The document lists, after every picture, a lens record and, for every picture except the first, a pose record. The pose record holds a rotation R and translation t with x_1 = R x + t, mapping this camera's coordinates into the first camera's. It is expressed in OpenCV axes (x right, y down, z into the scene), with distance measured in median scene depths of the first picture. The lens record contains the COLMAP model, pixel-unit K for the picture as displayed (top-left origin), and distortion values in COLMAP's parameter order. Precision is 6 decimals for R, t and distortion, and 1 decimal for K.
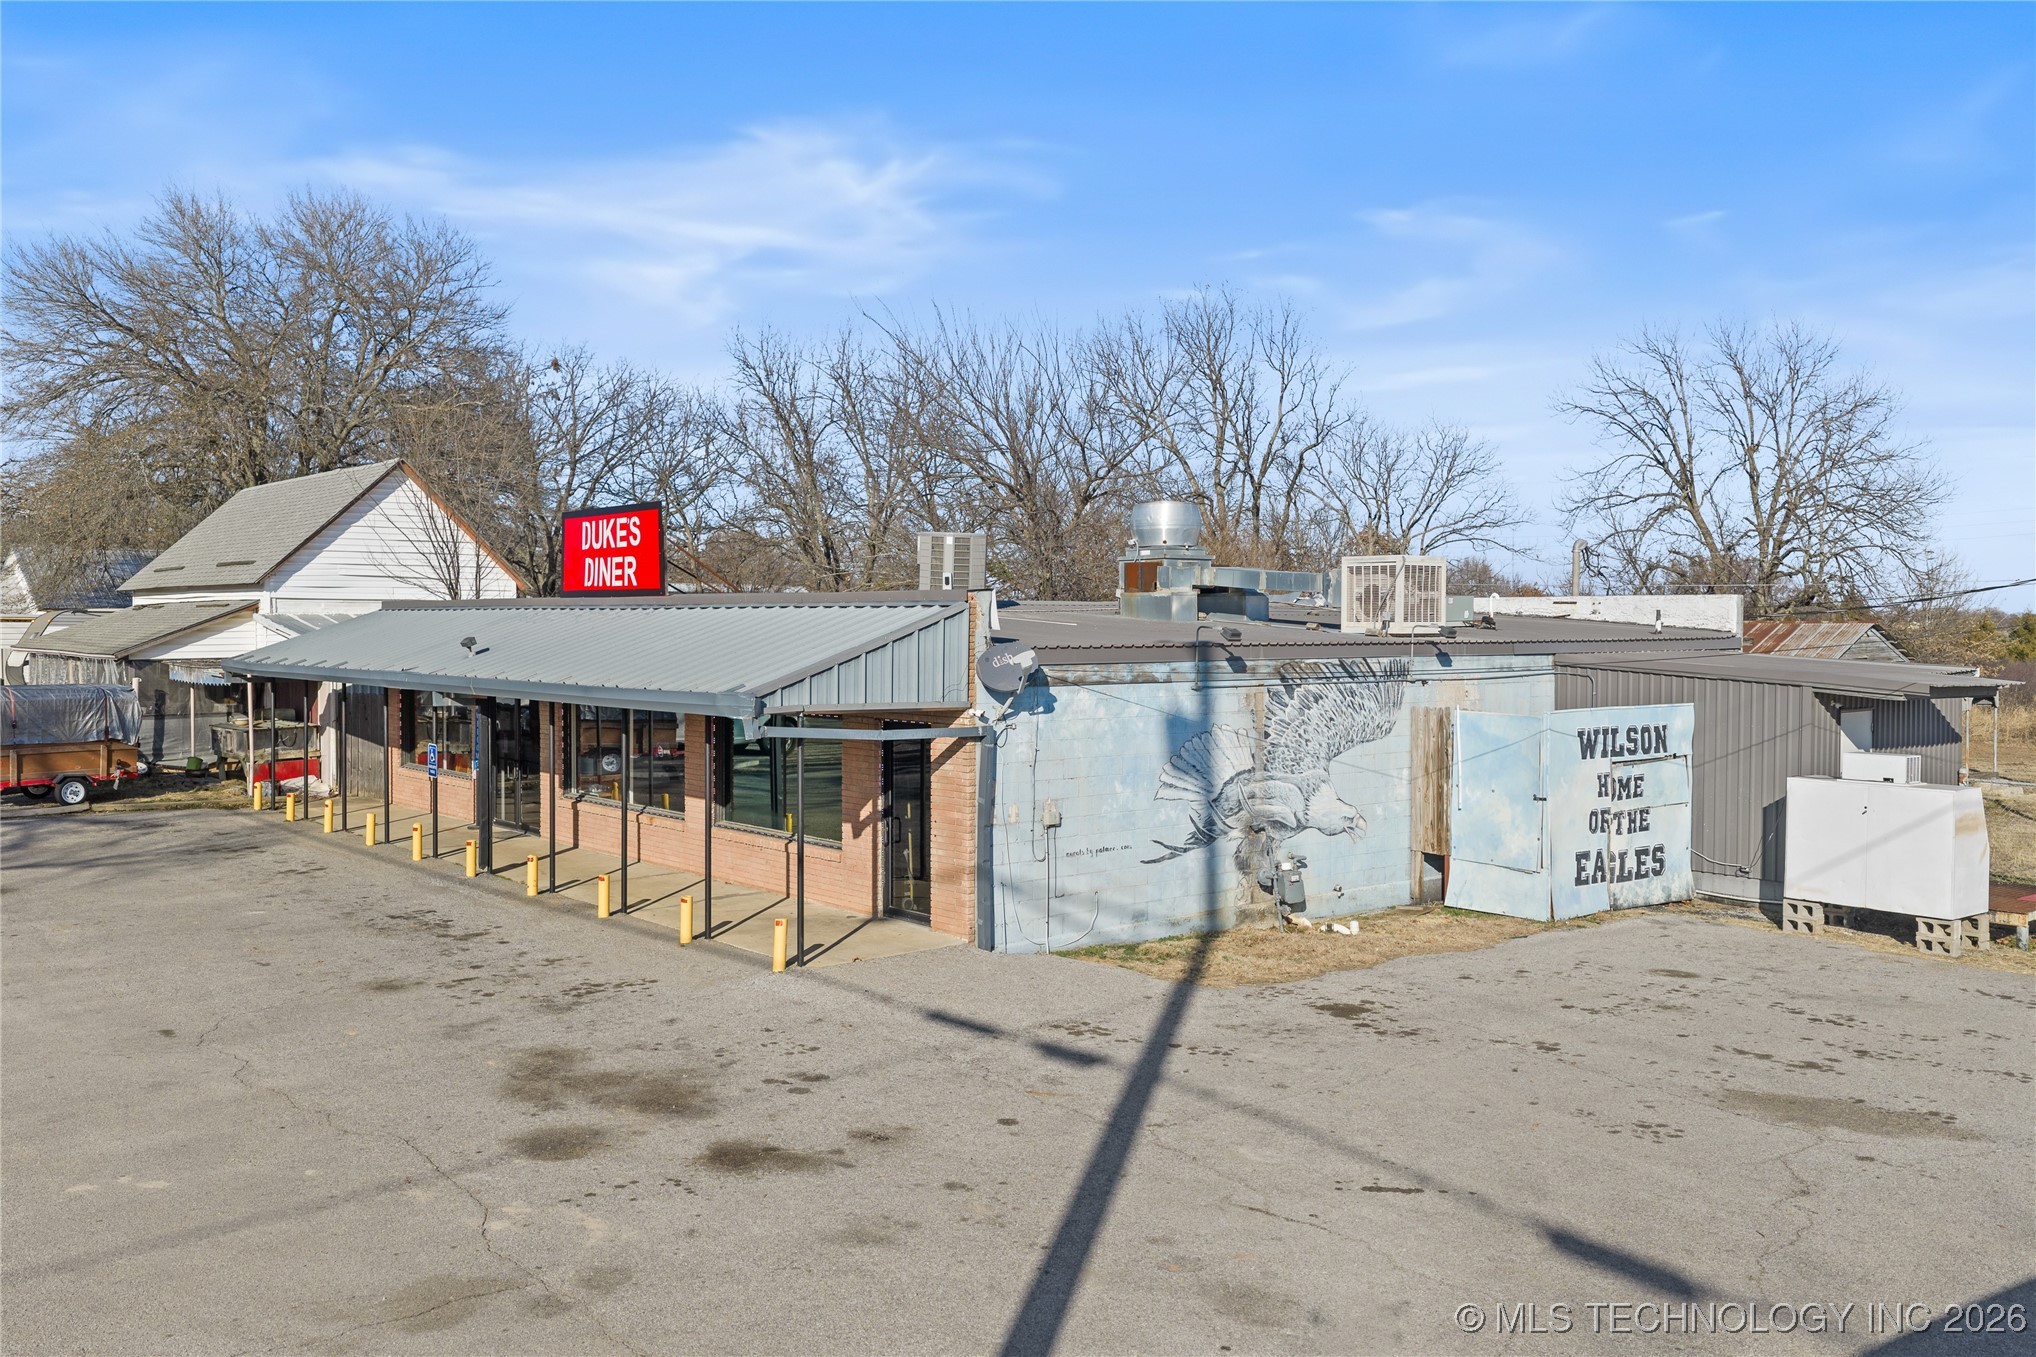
lens RADIAL K [[1702.0, 0, 1027.6], [0, 1702.0, 690.7], [0, 0, 1]] dist [0.023162, -0.050500]
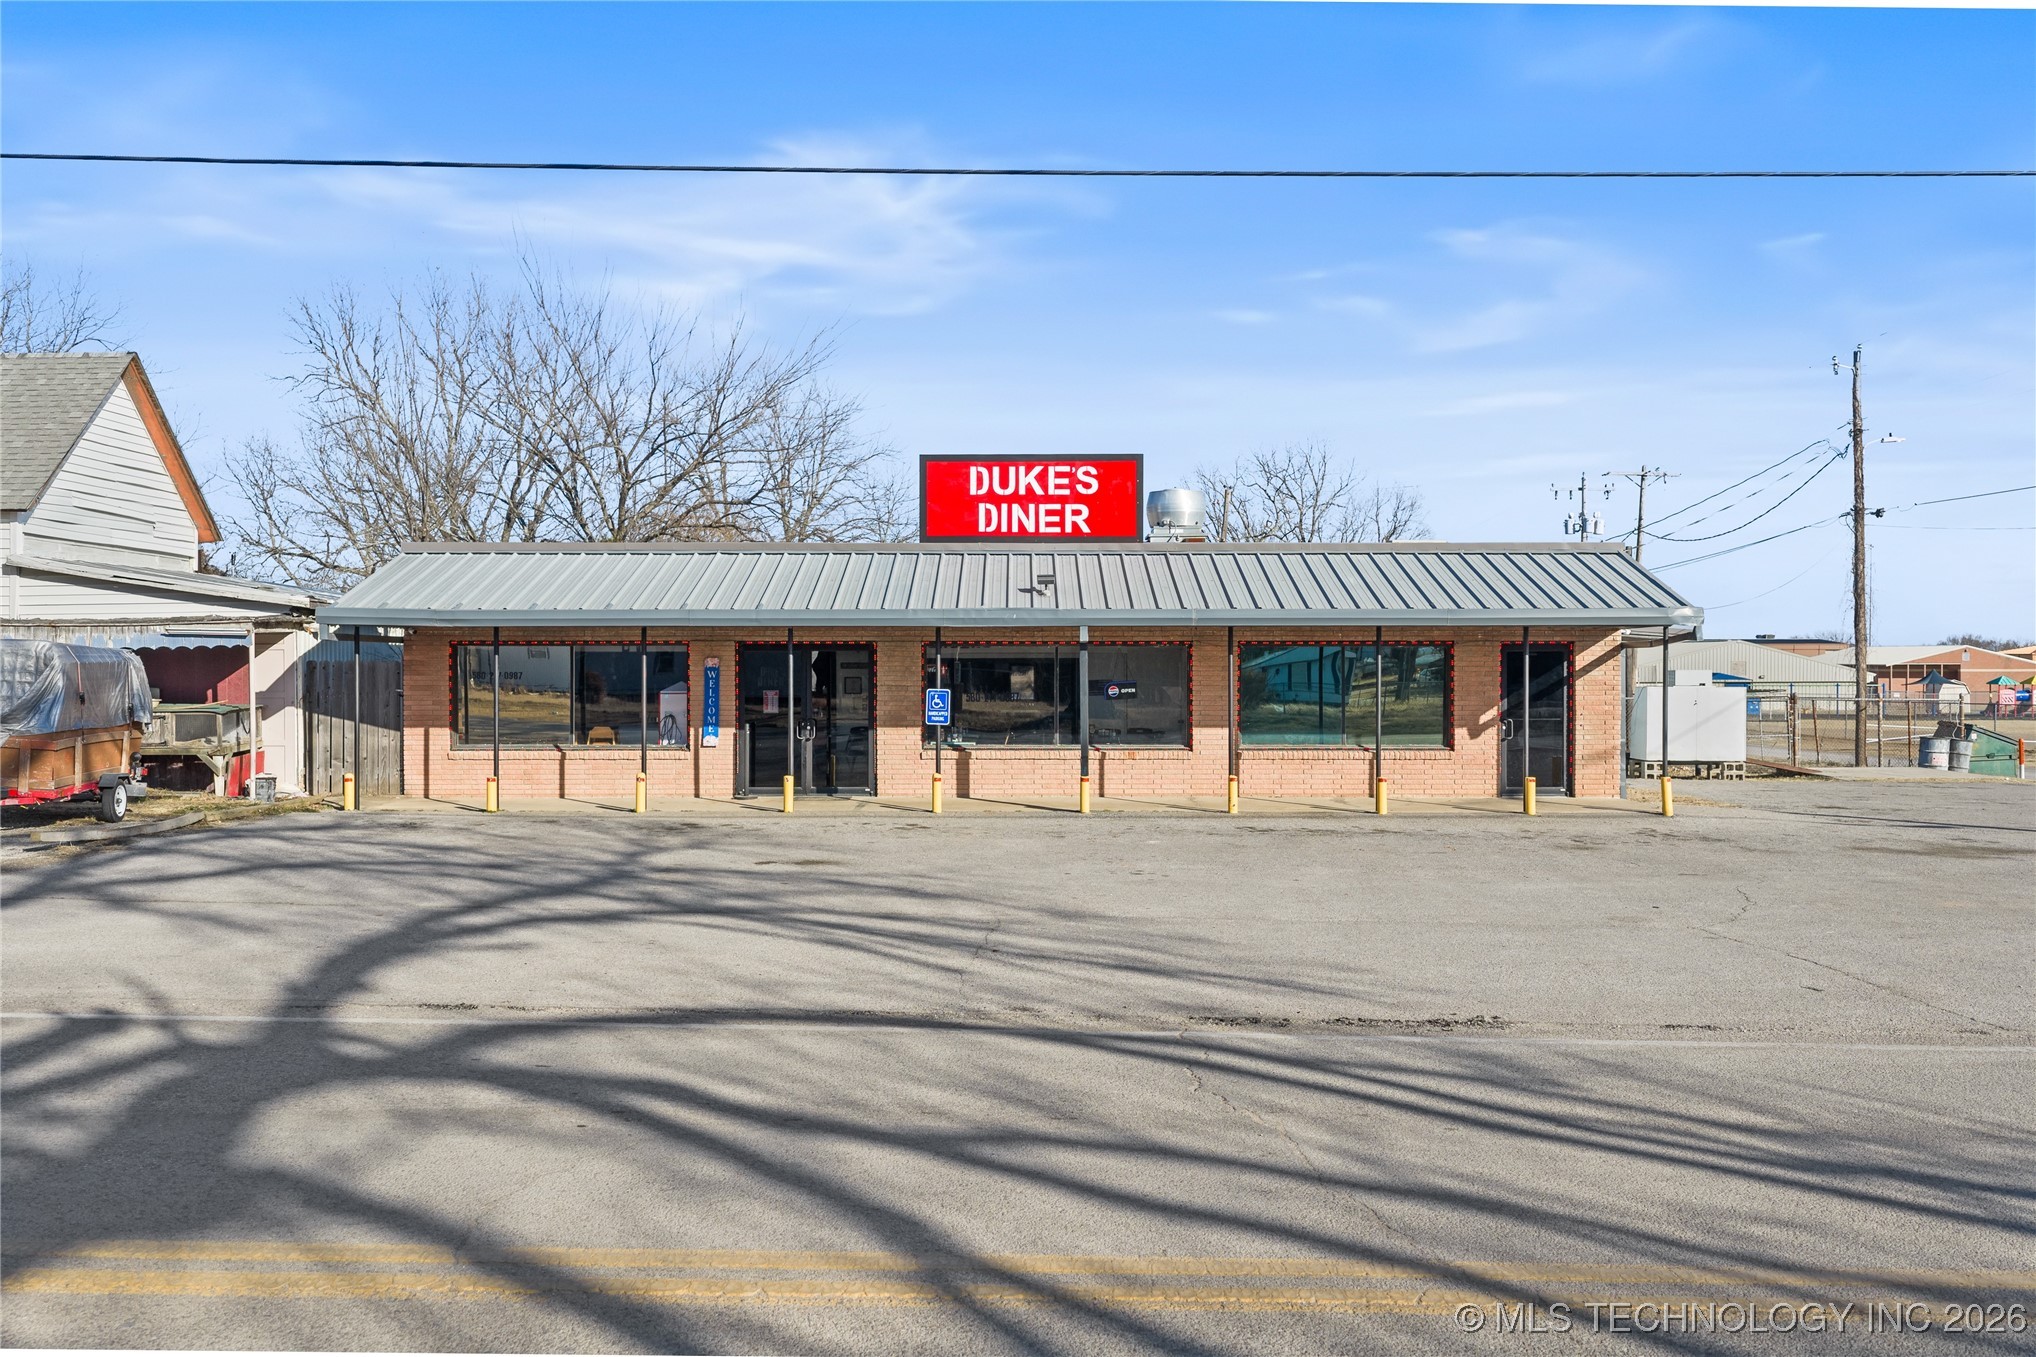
lens RADIAL K [[1702.0, 0, 1024.8], [0, 1702.0, 673.1], [0, 0, 1]] dist [0.023162, -0.050500]
pose [[0.633536, -0.007789, 0.773674, -1.103032], [0.032968, 0.999313, -0.016935, 0.041790], [-0.773010, 0.036236, 0.633358, 0.393874]]
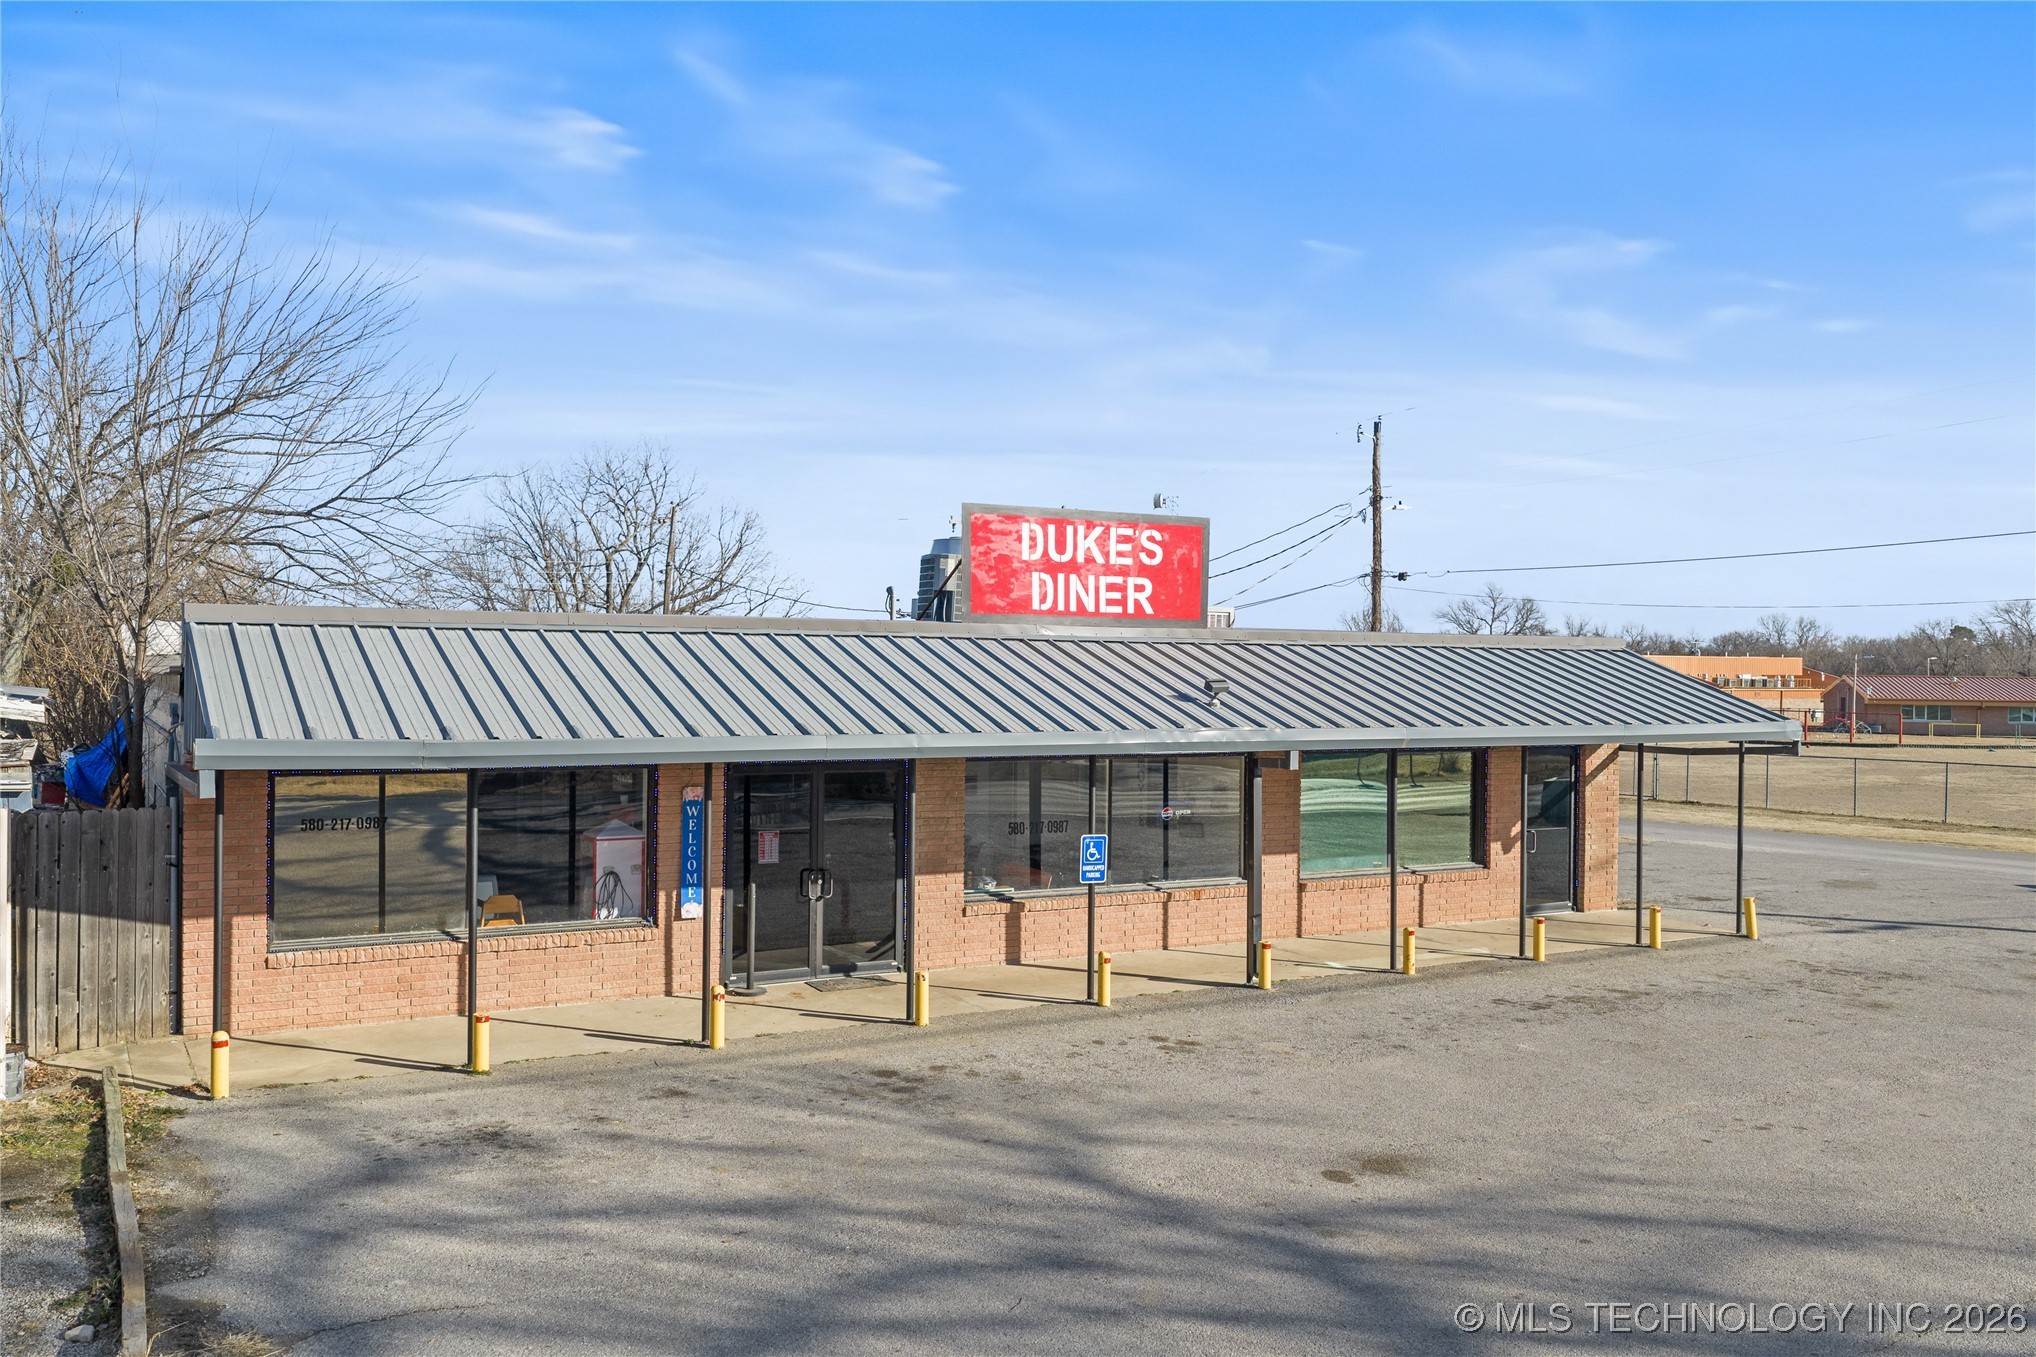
lens RADIAL K [[1702.0, 0, 1045.5], [0, 1702.0, 678.5], [0, 0, 1]] dist [0.023162, -0.050500]
pose [[0.159612, -0.008251, 0.987145, -1.089948], [0.029446, 0.999560, 0.003593, -0.036866], [-0.986741, 0.028494, 0.159785, 0.961564]]
